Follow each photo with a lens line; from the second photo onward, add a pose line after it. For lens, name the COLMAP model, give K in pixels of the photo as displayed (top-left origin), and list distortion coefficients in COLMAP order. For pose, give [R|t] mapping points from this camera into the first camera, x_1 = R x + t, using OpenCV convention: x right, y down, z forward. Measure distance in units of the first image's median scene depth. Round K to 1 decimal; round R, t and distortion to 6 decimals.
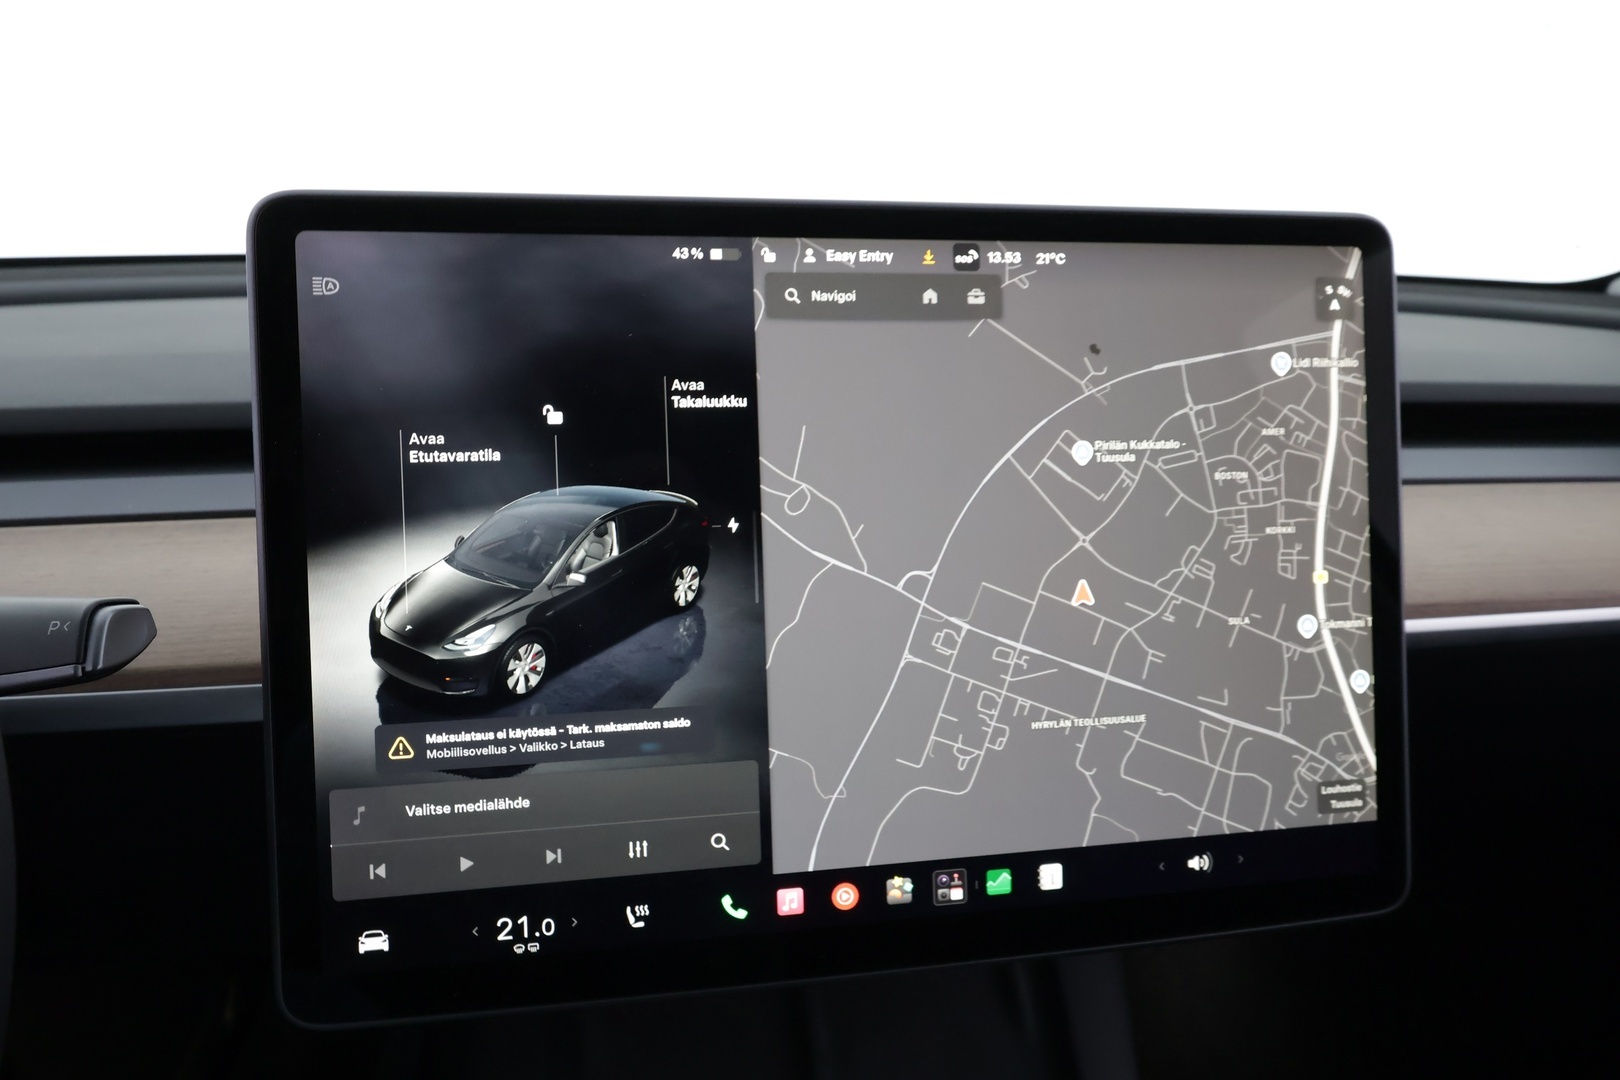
lens RADIAL K [[1302.2, 0, 807.6], [0, 1302.2, 536.4], [0, 0, 1]] dist [0.007311, 0.010857]
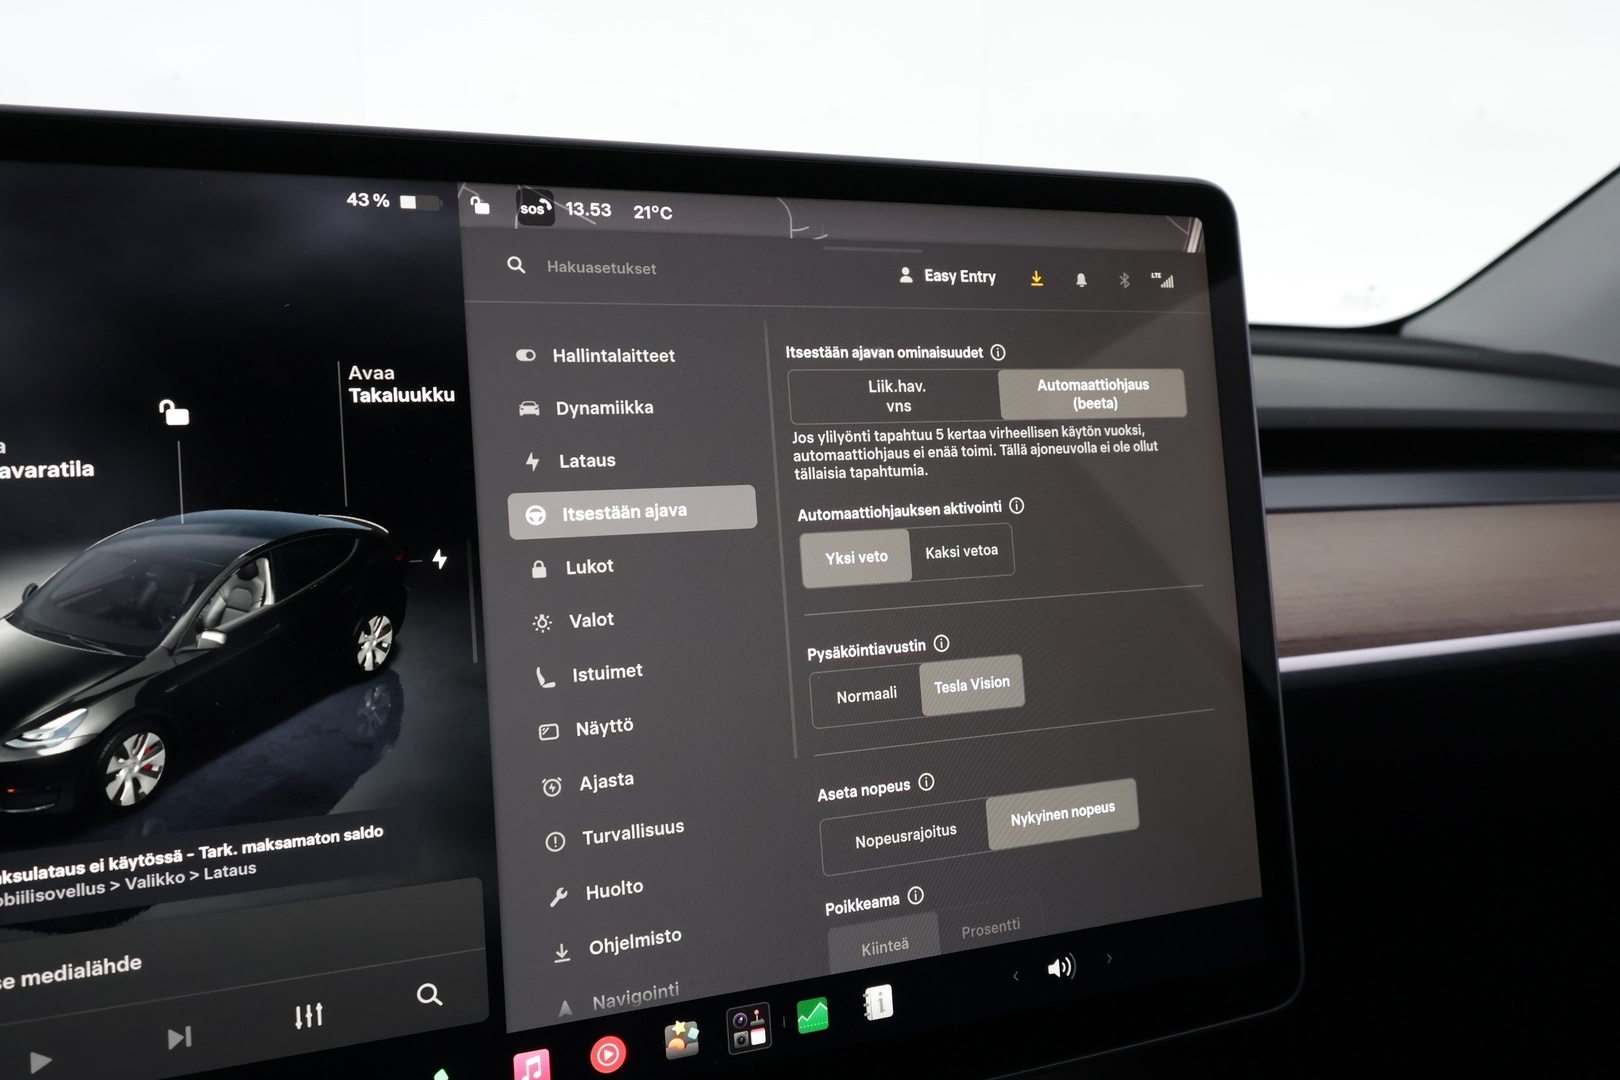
lens RADIAL K [[1302.2, 0, 812.9], [0, 1302.2, 526.9], [0, 0, 1]] dist [0.007311, 0.010857]
pose [[0.989501, -0.030049, 0.141370, 0.049987], [0.040312, 0.996711, -0.070302, 0.034380], [-0.138792, 0.075262, 0.987457, 0.234814]]
